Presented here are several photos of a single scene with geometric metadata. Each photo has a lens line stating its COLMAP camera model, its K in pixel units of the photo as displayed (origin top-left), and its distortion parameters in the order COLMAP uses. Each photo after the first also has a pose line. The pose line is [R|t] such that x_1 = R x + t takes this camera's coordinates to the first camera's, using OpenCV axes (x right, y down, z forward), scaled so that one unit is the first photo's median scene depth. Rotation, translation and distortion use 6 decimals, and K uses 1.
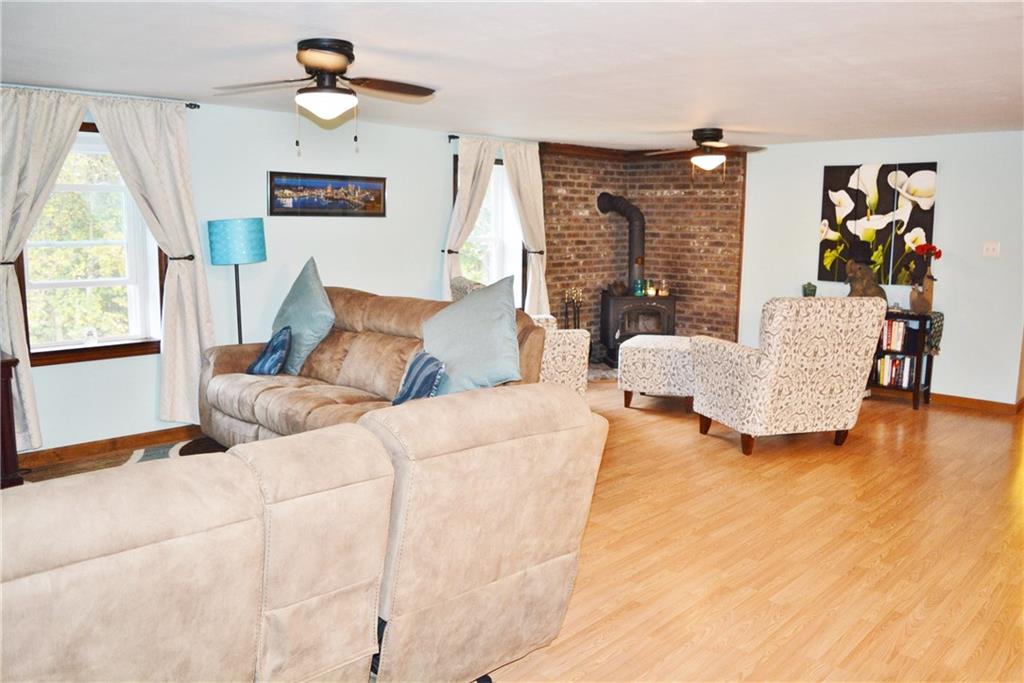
lens RADIAL K [[805.7, 0, 511.5], [0, 805.7, 342.8], [0, 0, 1]] dist [-0.093281, 0.016954]
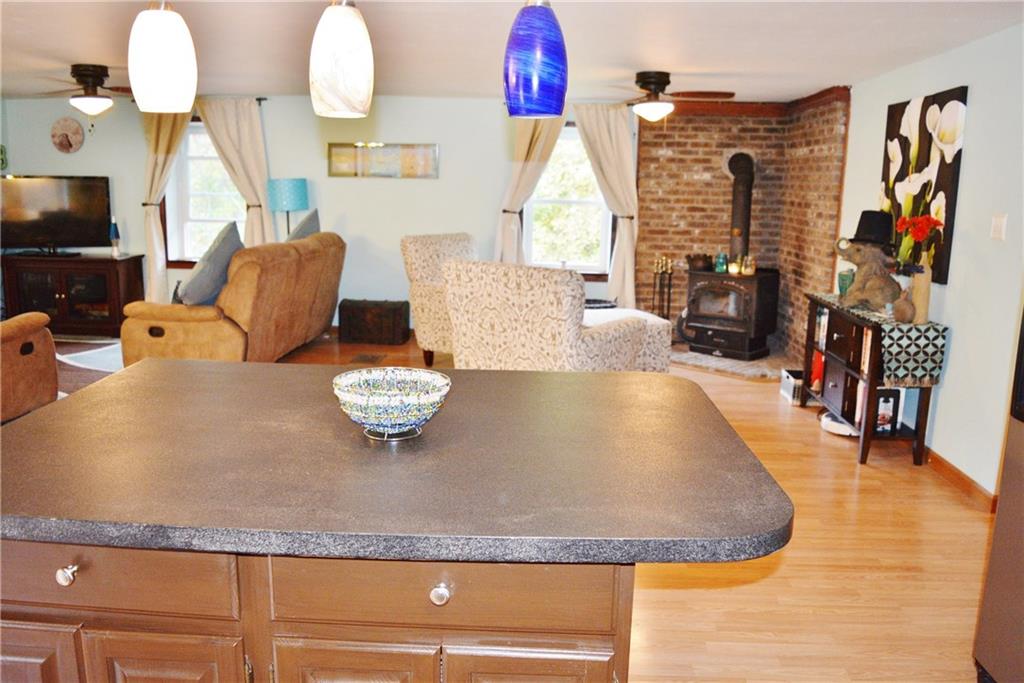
lens RADIAL K [[805.7, 0, 511.3], [0, 805.7, 340.6], [0, 0, 1]] dist [-0.093281, 0.016954]
pose [[0.642613, 0.147128, -0.751932, 0.727947], [-0.125267, 0.988360, 0.086334, -0.034663], [0.755881, 0.038713, 0.653563, 0.297171]]
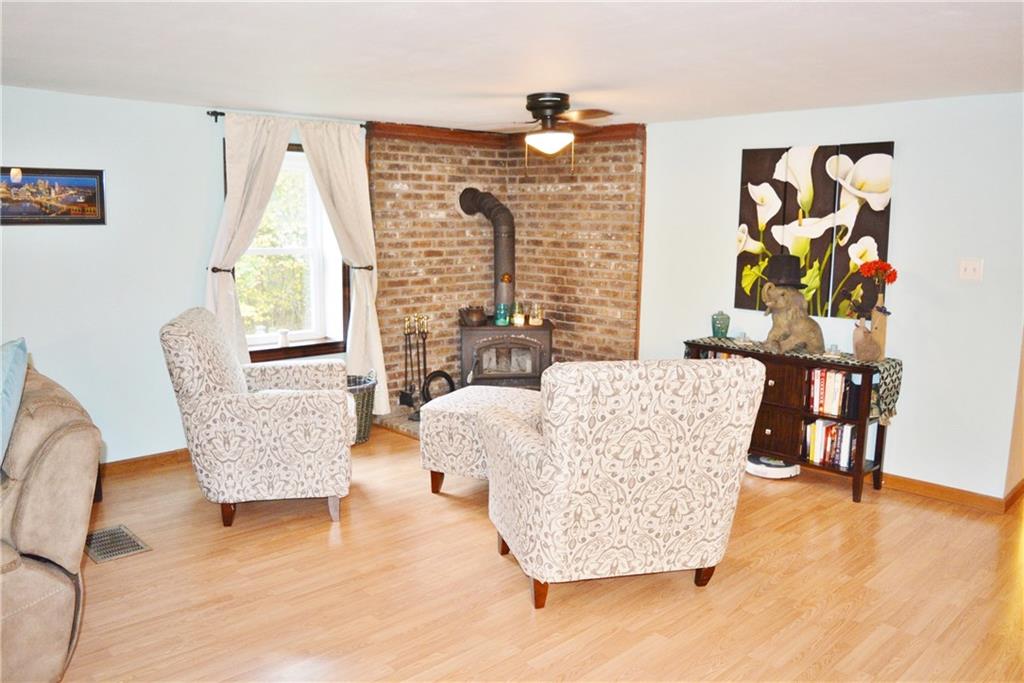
lens RADIAL K [[805.7, 0, 513.4], [0, 805.7, 341.3], [0, 0, 1]] dist [-0.093281, 0.016954]
pose [[0.999450, 0.007071, -0.032398, 0.210511], [-0.006977, 0.999971, 0.003021, -0.049694], [0.032418, -0.002794, 0.999470, 0.268731]]
